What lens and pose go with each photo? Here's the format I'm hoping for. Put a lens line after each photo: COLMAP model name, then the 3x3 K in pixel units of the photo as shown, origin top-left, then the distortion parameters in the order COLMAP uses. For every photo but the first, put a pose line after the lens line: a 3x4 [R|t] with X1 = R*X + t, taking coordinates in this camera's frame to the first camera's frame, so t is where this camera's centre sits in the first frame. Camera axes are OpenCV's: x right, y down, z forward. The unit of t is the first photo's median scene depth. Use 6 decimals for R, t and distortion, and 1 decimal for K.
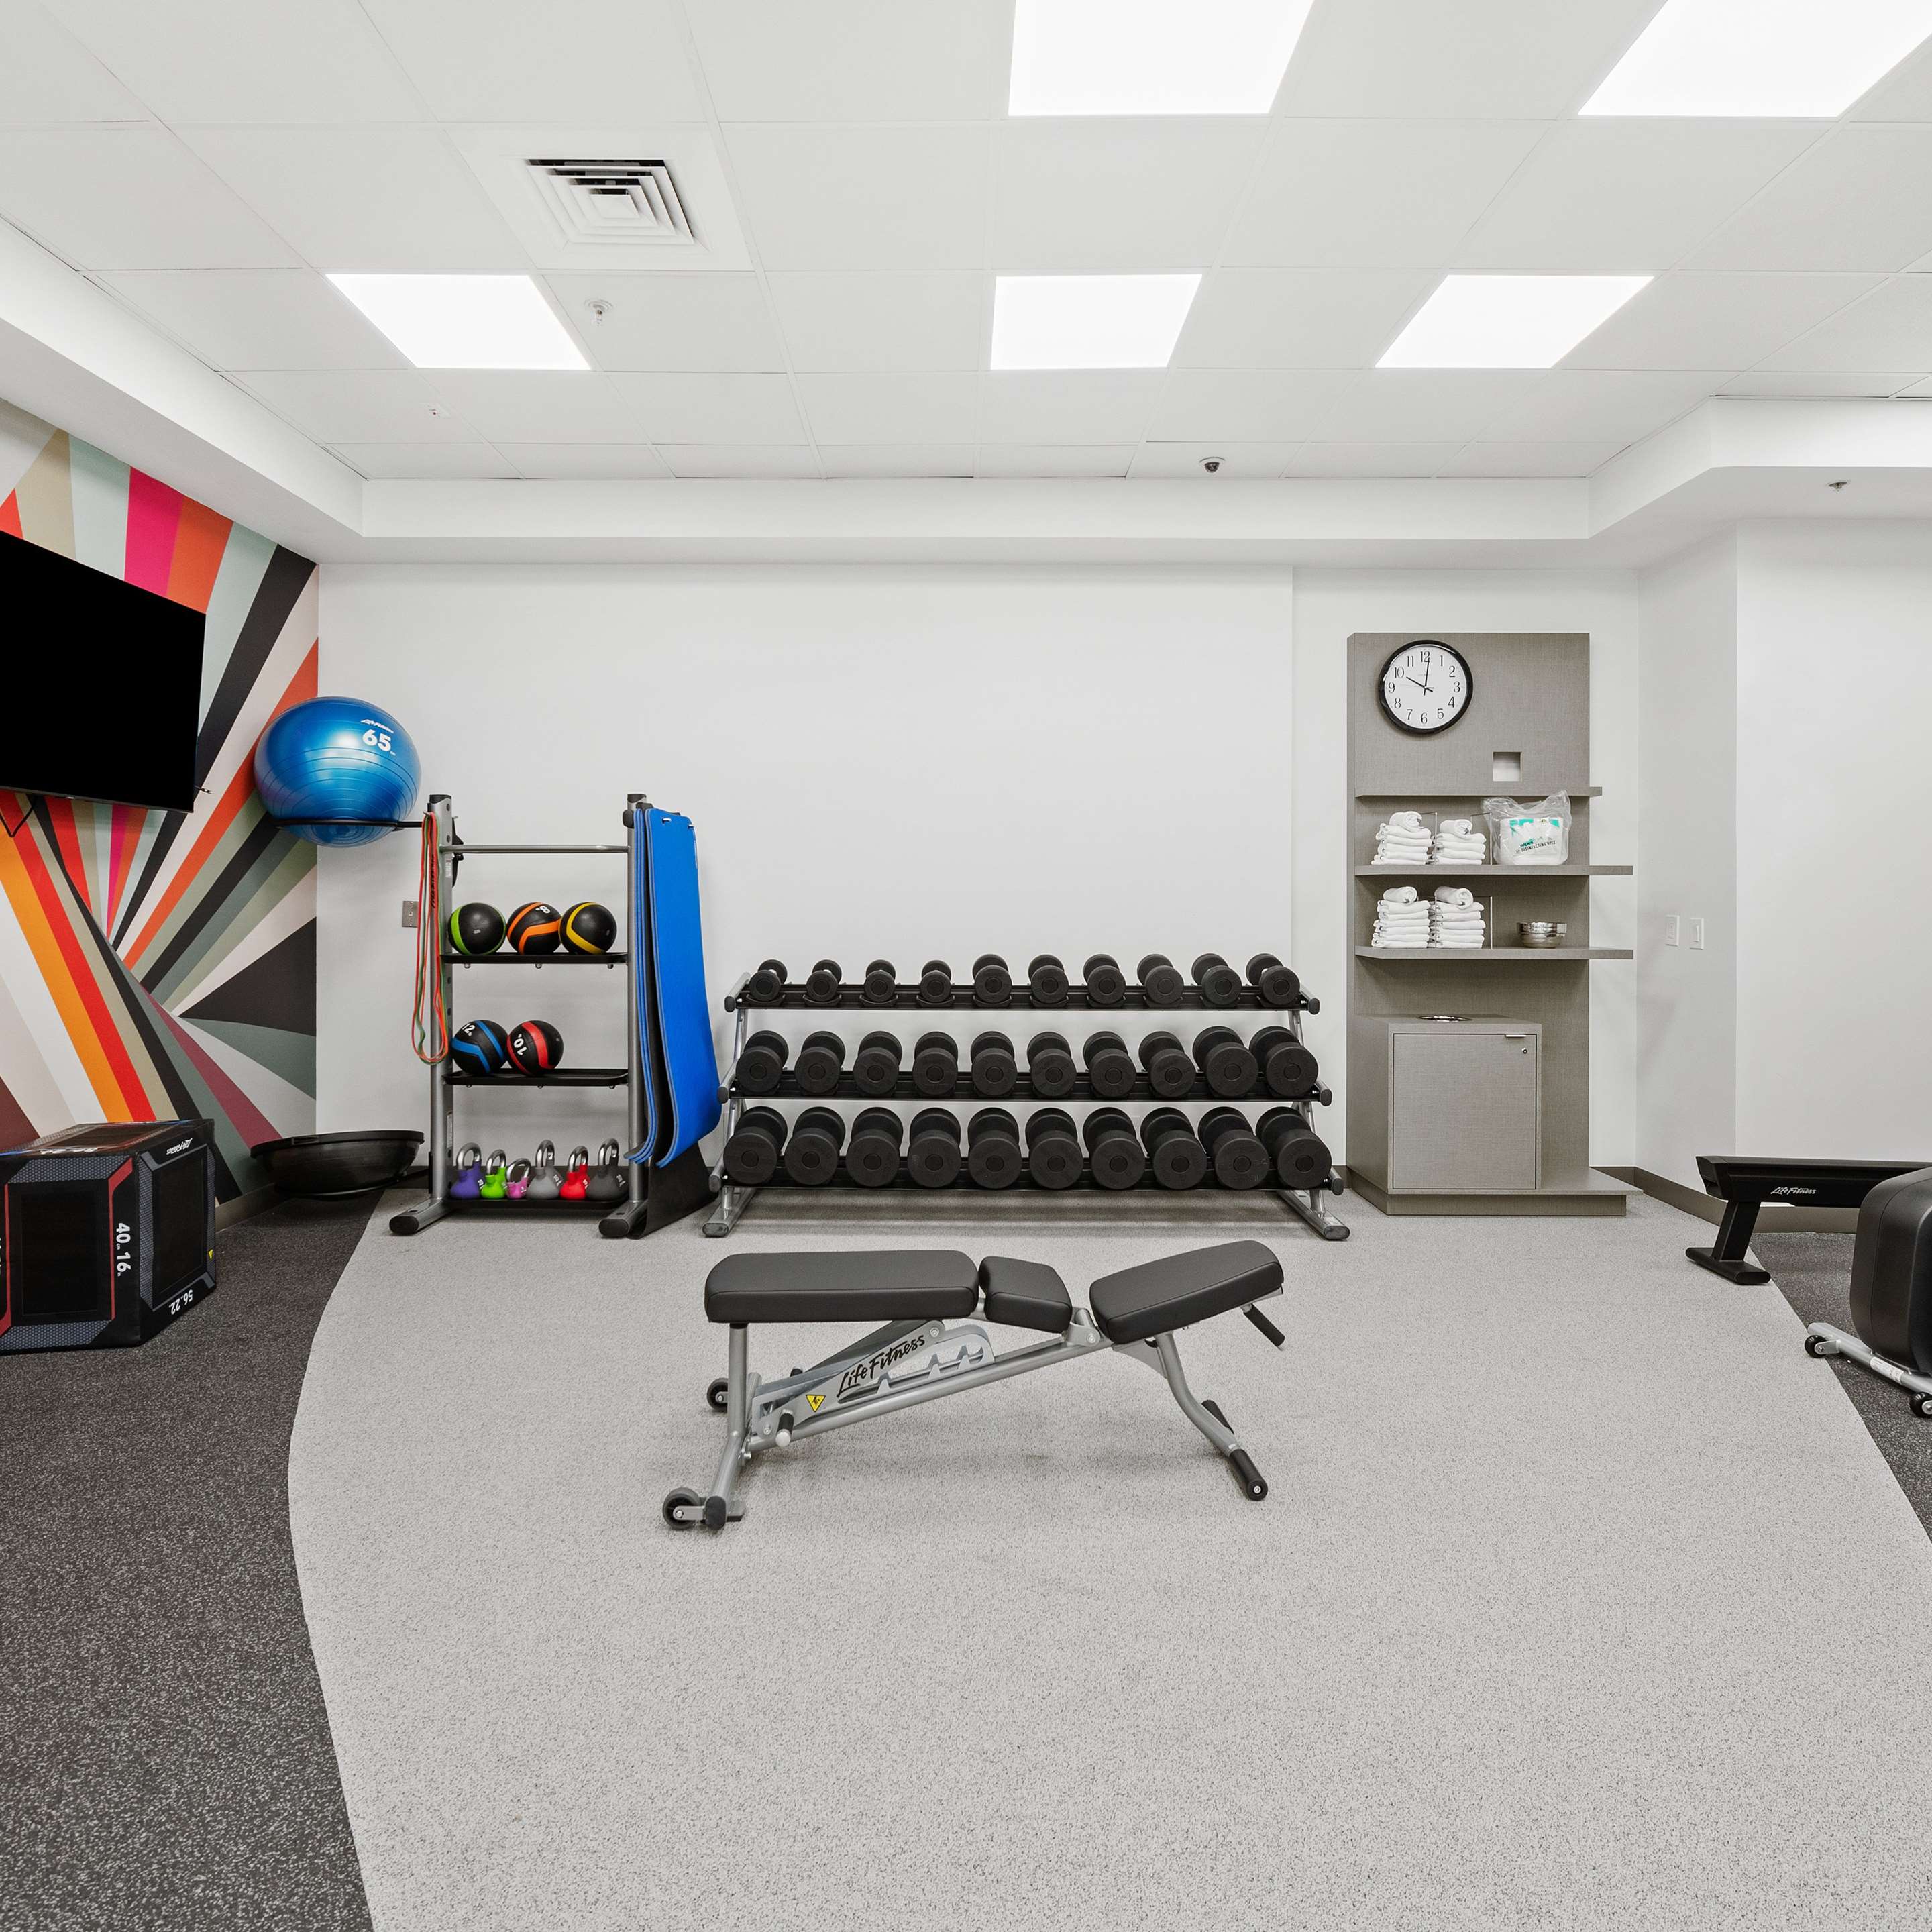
lens RADIAL K [[1179.7, 0, 966.9], [0, 1179.7, 903.8], [0, 0, 1]] dist [-0.001602, 0.001505]
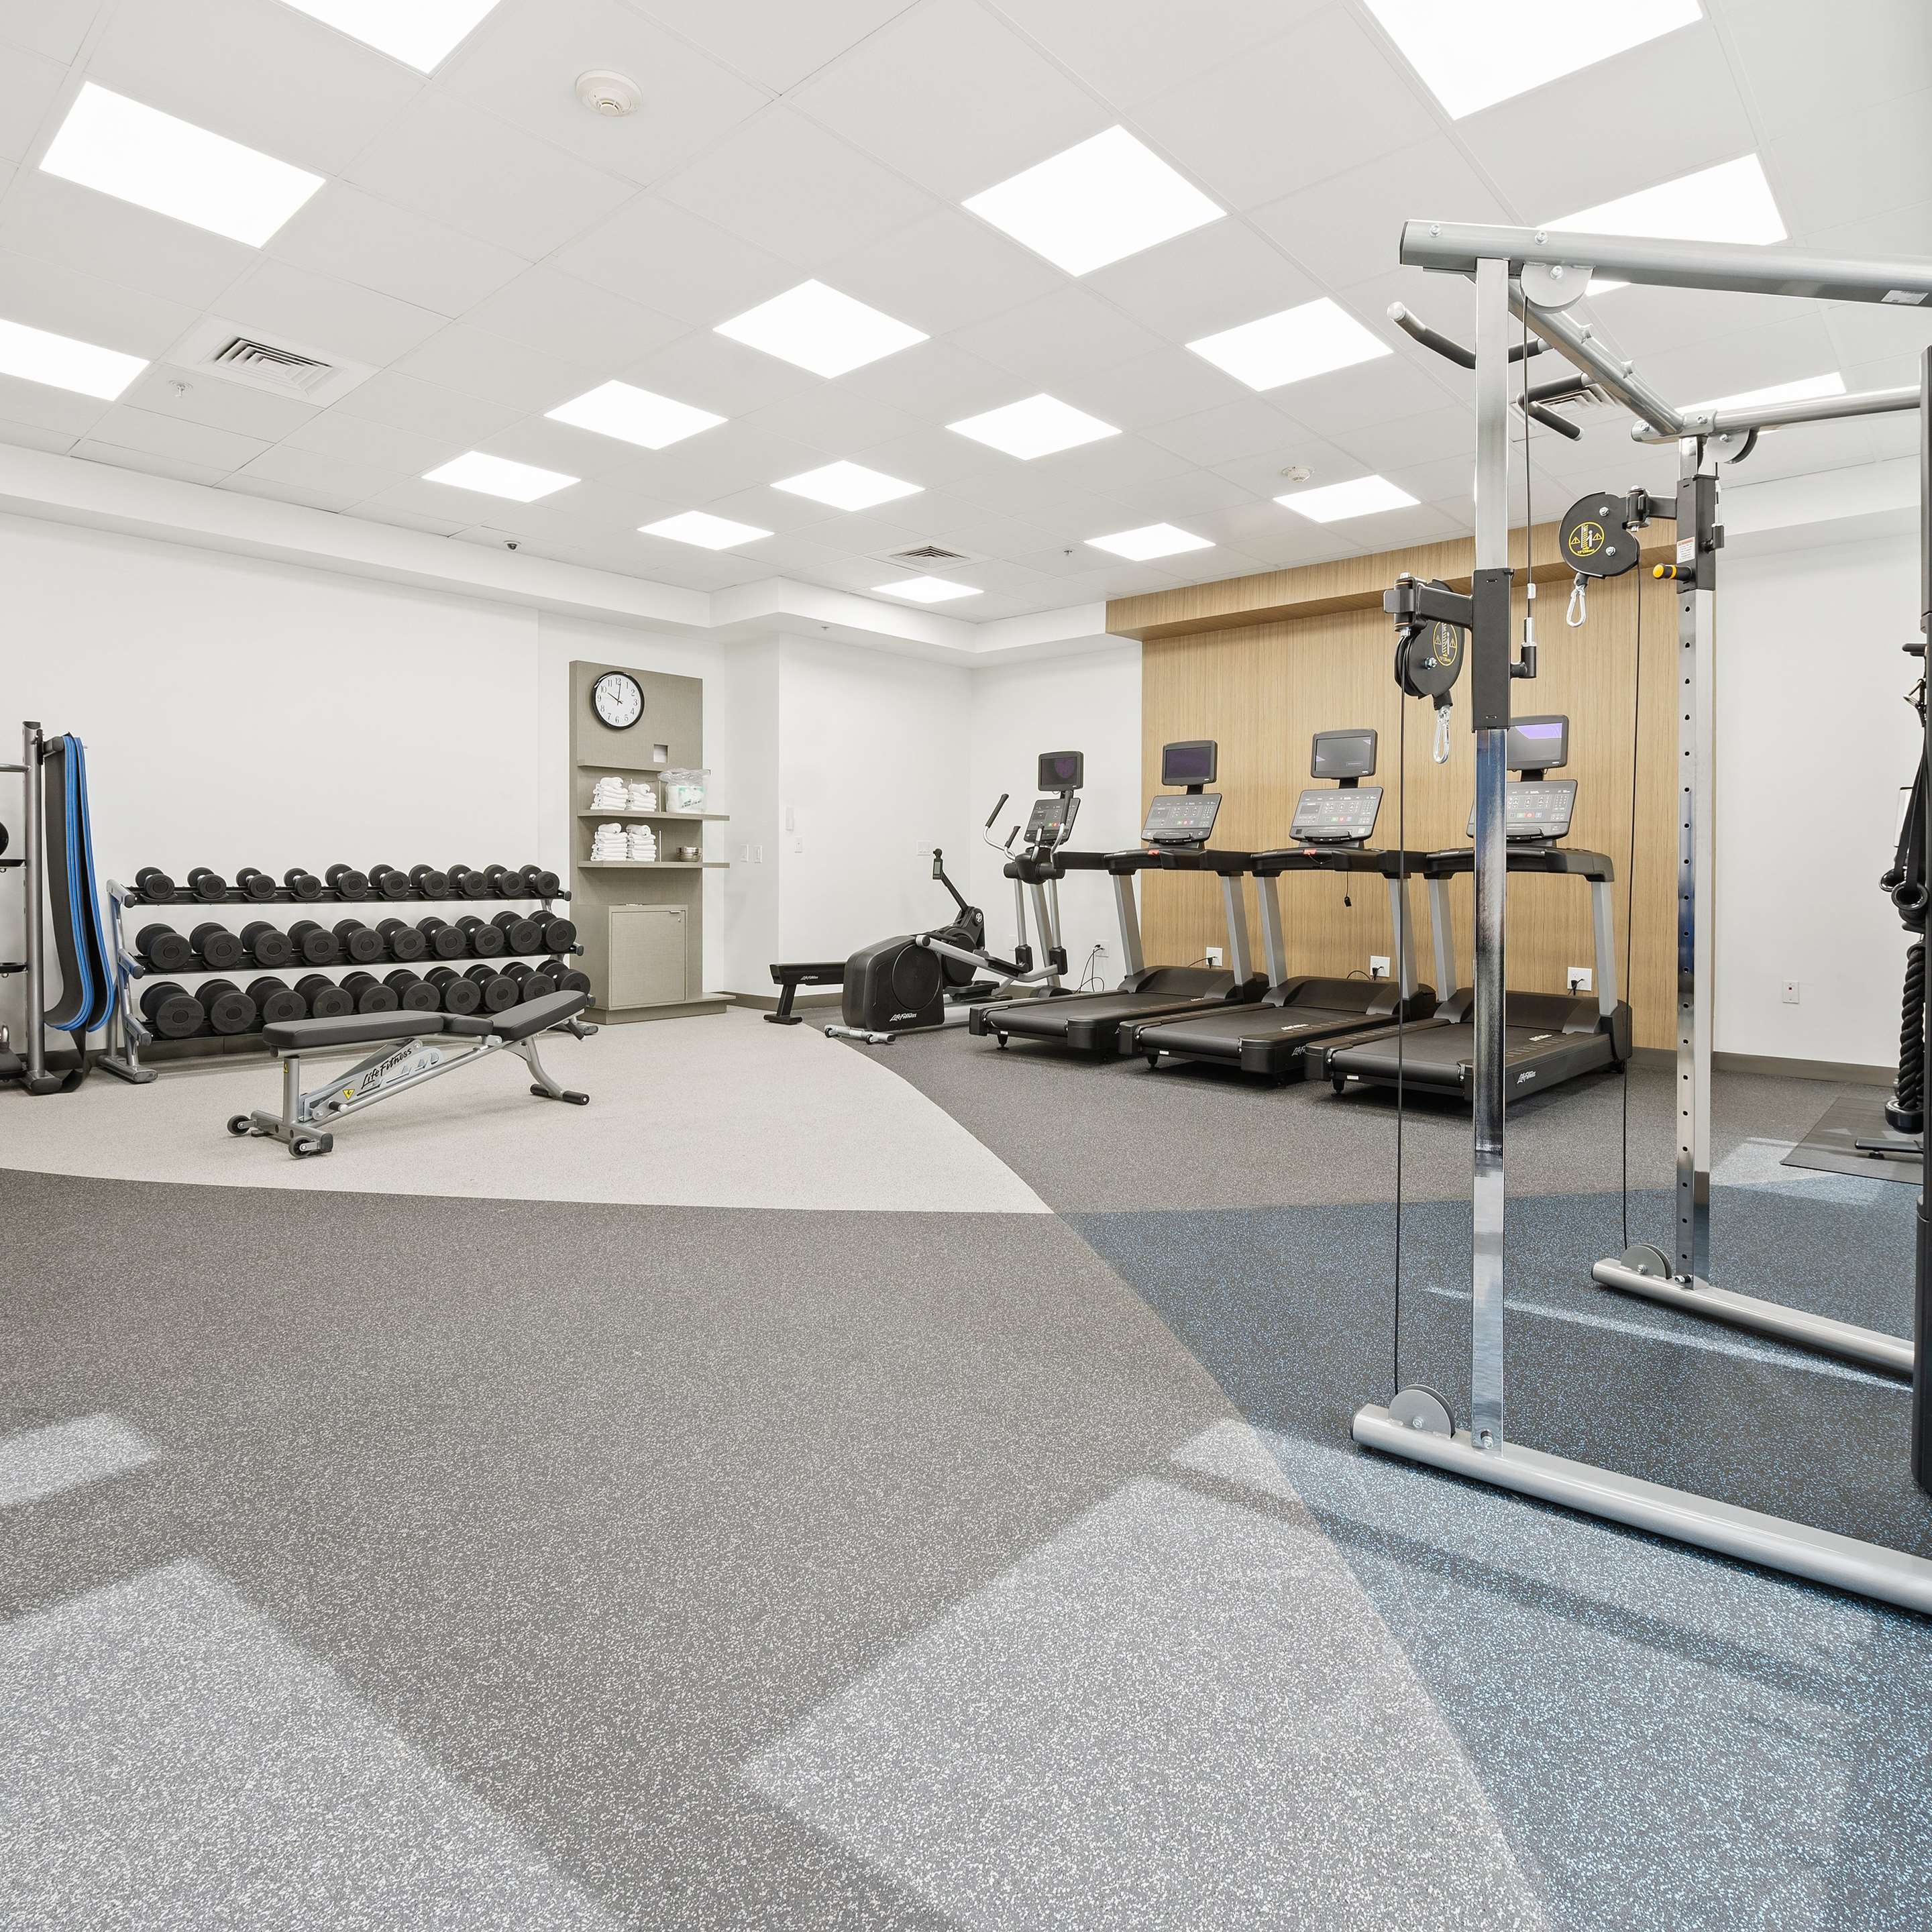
lens RADIAL K [[1179.7, 0, 966.9], [0, 1179.7, 903.8], [0, 0, 1]] dist [-0.001602, 0.001505]
pose [[0.674324, -0.016904, 0.738242, -0.509152], [-0.004670, 0.999620, 0.027154, 0.050585], [-0.738421, -0.021758, 0.673989, -0.467391]]
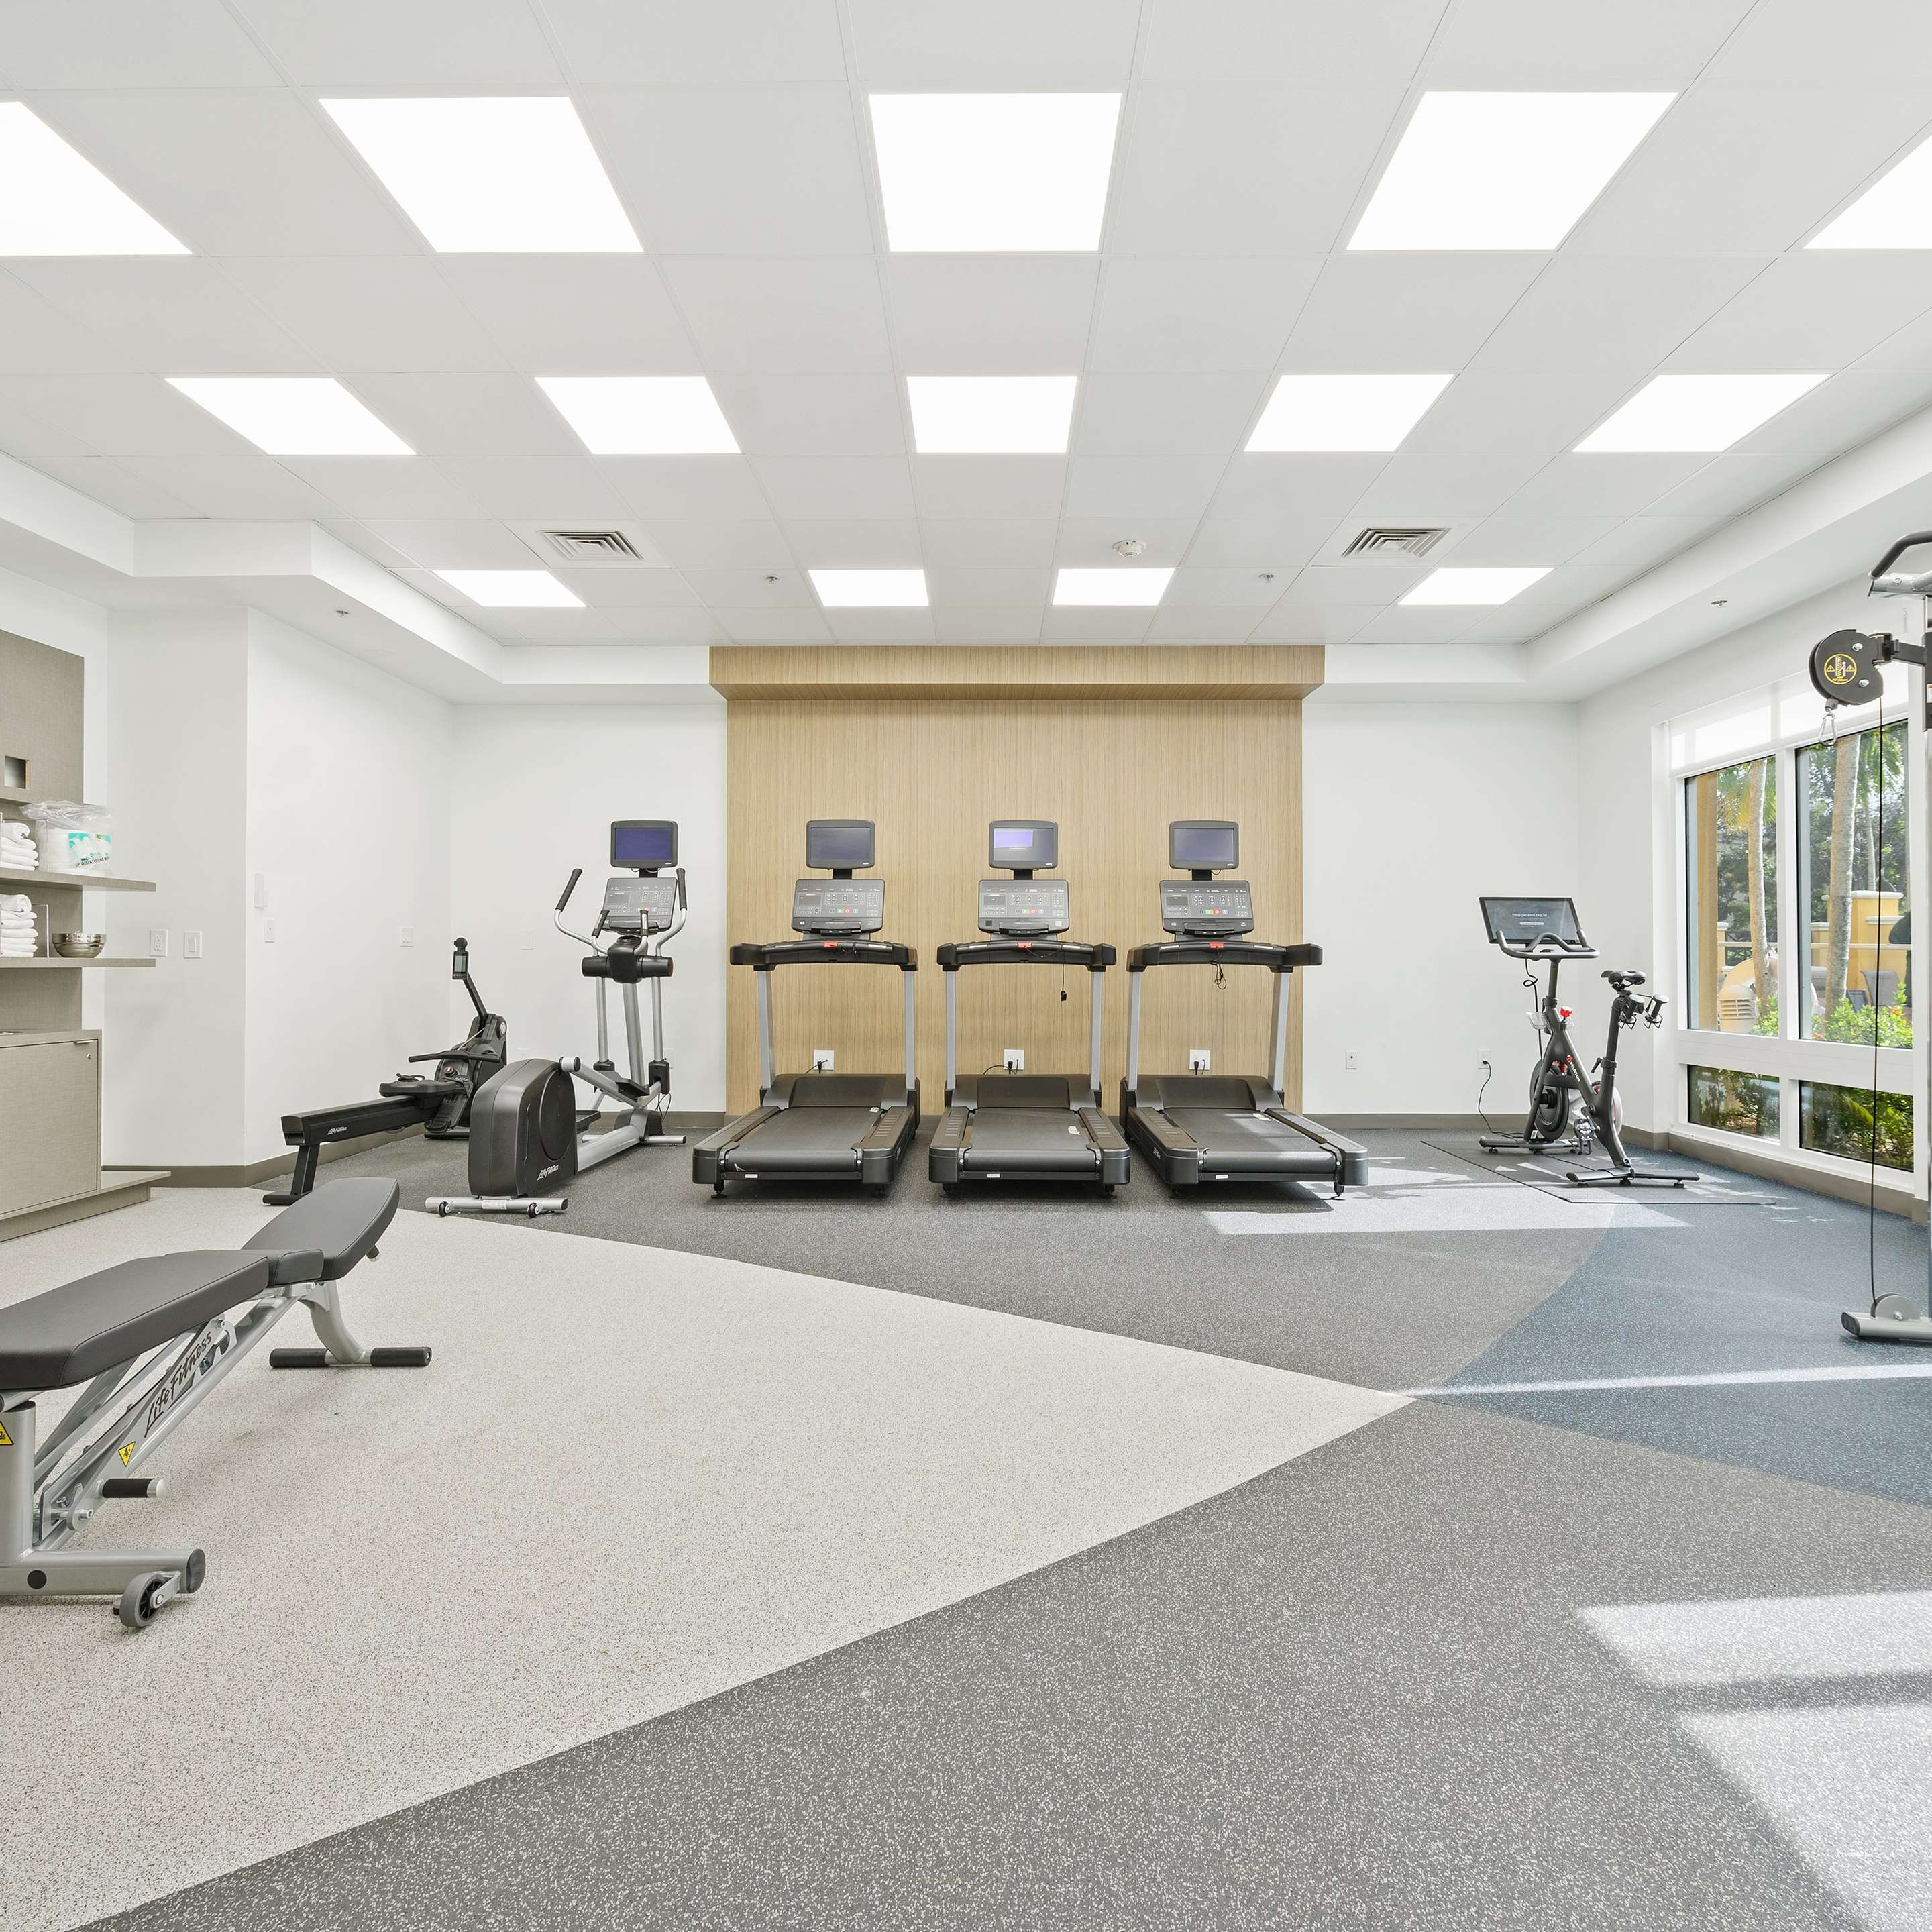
lens RADIAL K [[1151.2, 0, 966.0], [0, 1151.2, 966.0], [0, 0, 1]] dist [-0.002451, -0.000437]
pose [[0.011660, -0.002663, 0.999928, -0.506738], [0.003510, 0.999990, 0.002623, 0.045645], [-0.999926, 0.003479, 0.011669, 0.223244]]
